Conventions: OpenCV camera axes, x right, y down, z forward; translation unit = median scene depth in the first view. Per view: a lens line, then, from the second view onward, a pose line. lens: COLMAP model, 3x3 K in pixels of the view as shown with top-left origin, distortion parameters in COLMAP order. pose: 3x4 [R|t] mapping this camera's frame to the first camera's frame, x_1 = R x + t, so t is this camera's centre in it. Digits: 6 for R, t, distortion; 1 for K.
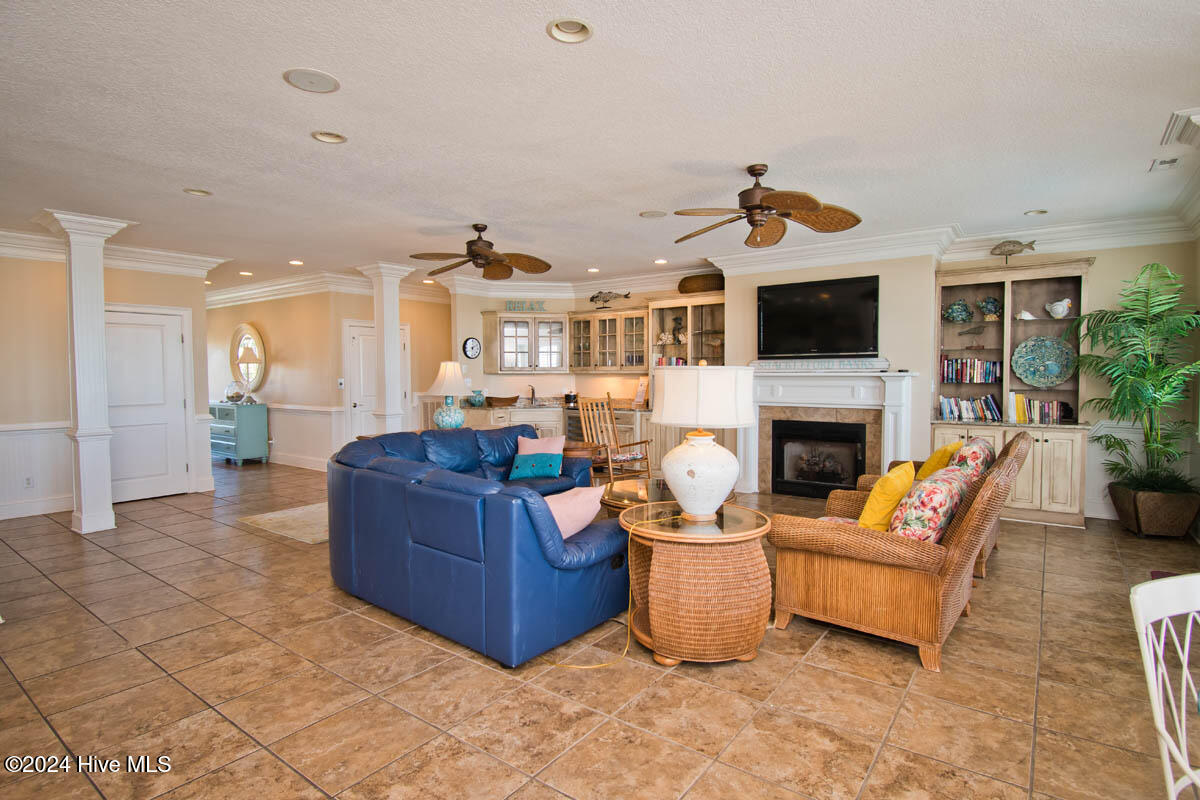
lens RADIAL K [[605.7, 0, 600.0], [0, 605.7, 400.0], [0, 0, 1]] dist [-0.001100, -0.001158]
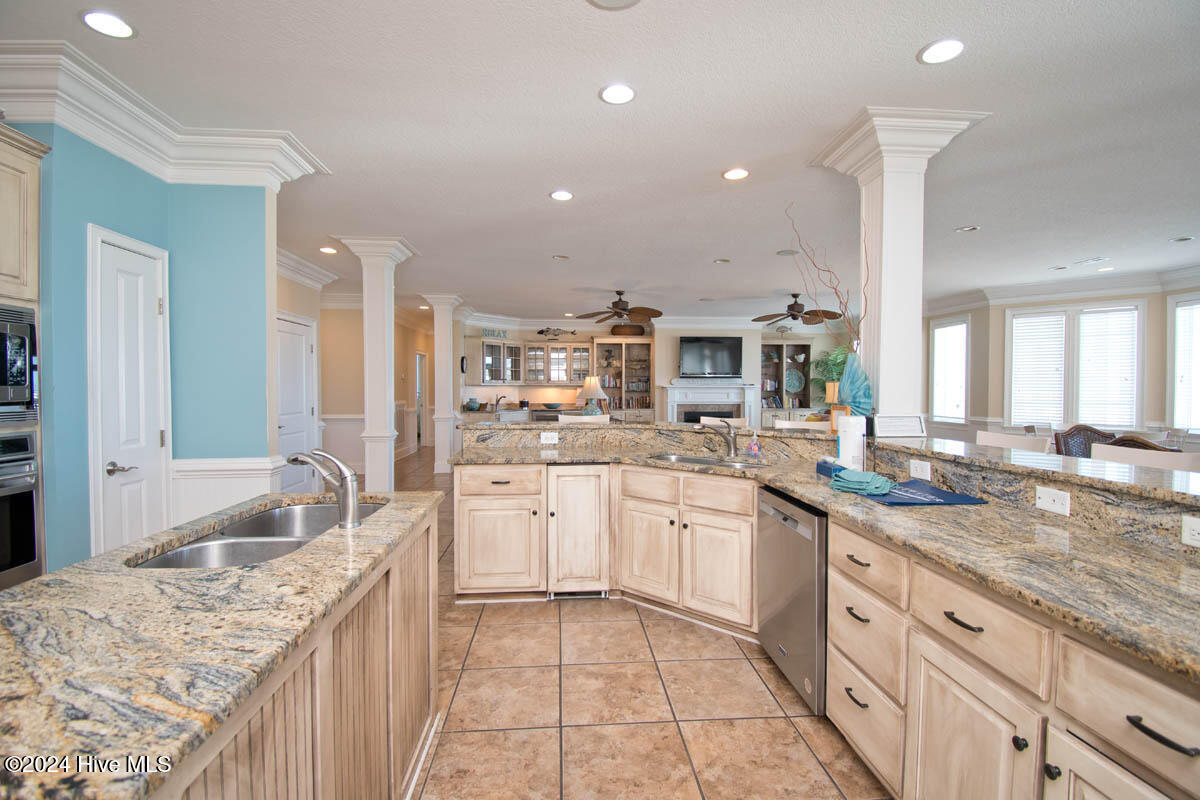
lens RADIAL K [[535.5, 0, 592.8], [0, 535.5, 401.1], [0, 0, 1]] dist [-0.000848, -0.014266]
pose [[0.753706, -0.013104, 0.657081, -1.074658], [0.026162, 0.999607, -0.010073, 0.010932], [-0.656690, 0.024783, 0.753753, -0.004489]]
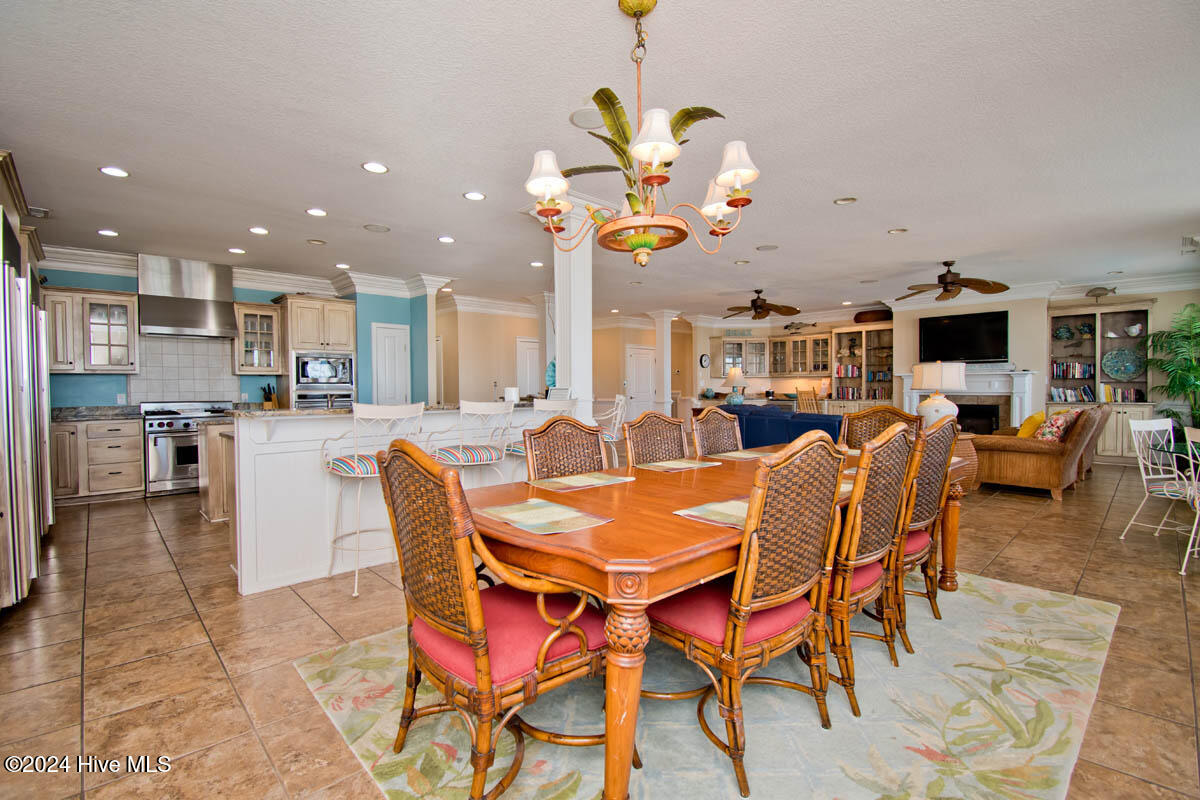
lens RADIAL K [[535.5, 0, 592.8], [0, 535.5, 401.1], [0, 0, 1]] dist [-0.000848, -0.014266]
pose [[0.983558, -0.000258, -0.180591, -0.357486], [-0.002854, 0.999852, -0.016971, 0.058239], [0.180568, 0.017207, 0.983412, -0.563861]]
